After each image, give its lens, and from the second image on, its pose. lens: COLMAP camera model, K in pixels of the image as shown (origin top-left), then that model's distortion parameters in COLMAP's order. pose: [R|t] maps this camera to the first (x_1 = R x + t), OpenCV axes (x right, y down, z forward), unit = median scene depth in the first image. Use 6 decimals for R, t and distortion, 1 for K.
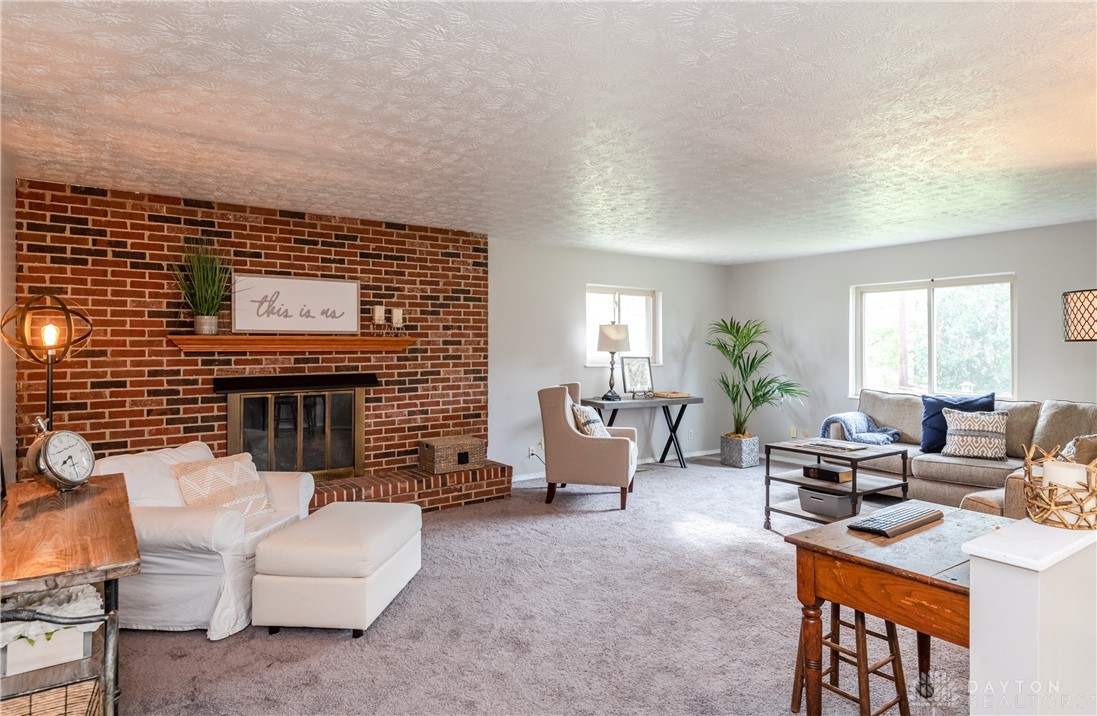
lens RADIAL K [[619.7, 0, 543.4], [0, 619.7, 342.3], [0, 0, 1]] dist [0.052902, -0.034521]
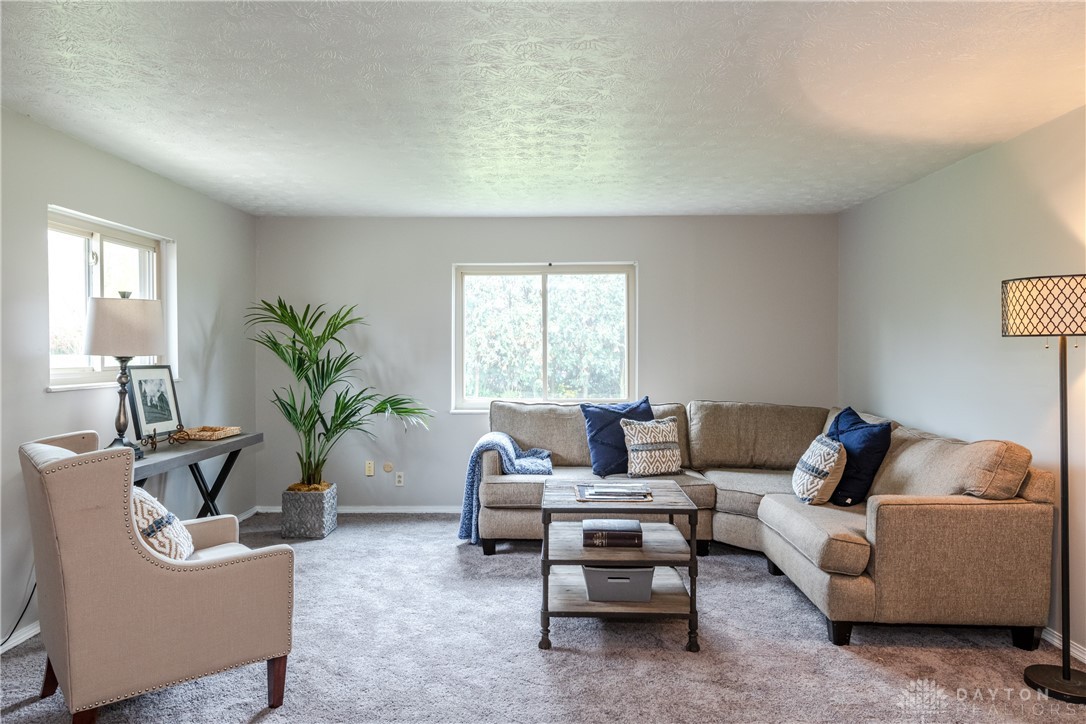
lens RADIAL K [[715.6, 0, 542.3], [0, 715.6, 340.9], [0, 0, 1]] dist [0.030620, -0.000890]
pose [[0.599089, 0.002046, 0.800680, -0.173198], [-0.002867, 0.999996, -0.000410, 0.003320], [-0.800678, -0.002050, 0.599092, 0.518395]]
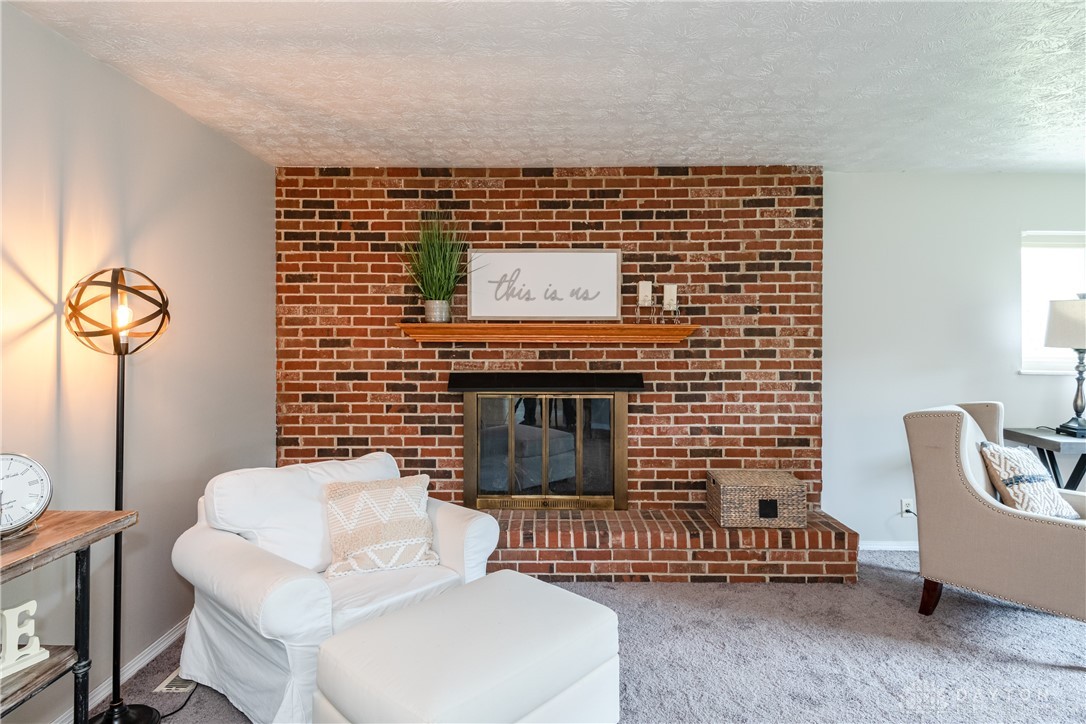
lens RADIAL K [[592.4, 0, 542.5], [0, 592.4, 338.5], [0, 0, 1]] dist [0.043876, -0.033295]
pose [[0.808281, 0.004129, -0.588783, 0.047827], [-0.000731, 0.999982, 0.006010, 0.004170], [0.588797, -0.004427, 0.808269, 0.353813]]
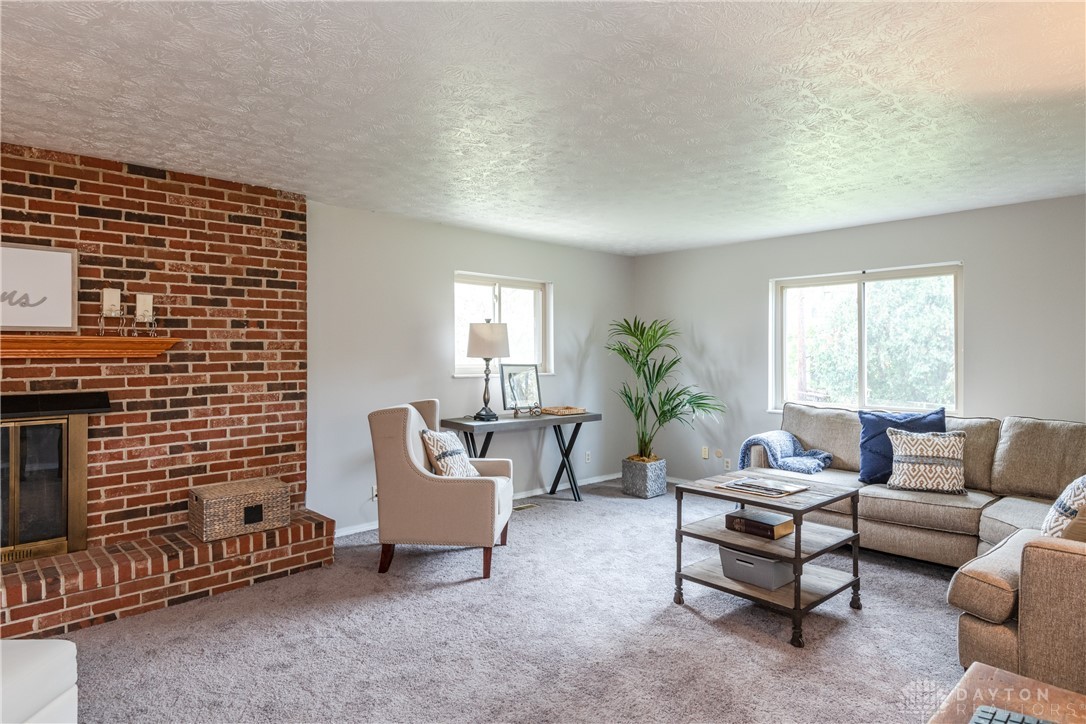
lens RADIAL K [[622.7, 0, 545.6], [0, 622.7, 348.5], [0, 0, 1]] dist [0.045326, -0.027413]
pose [[0.989672, 0.000272, 0.143352, 0.089615], [-0.000385, 1.000000, 0.000765, 0.003286], [-0.143352, -0.000812, 0.989671, 0.268002]]
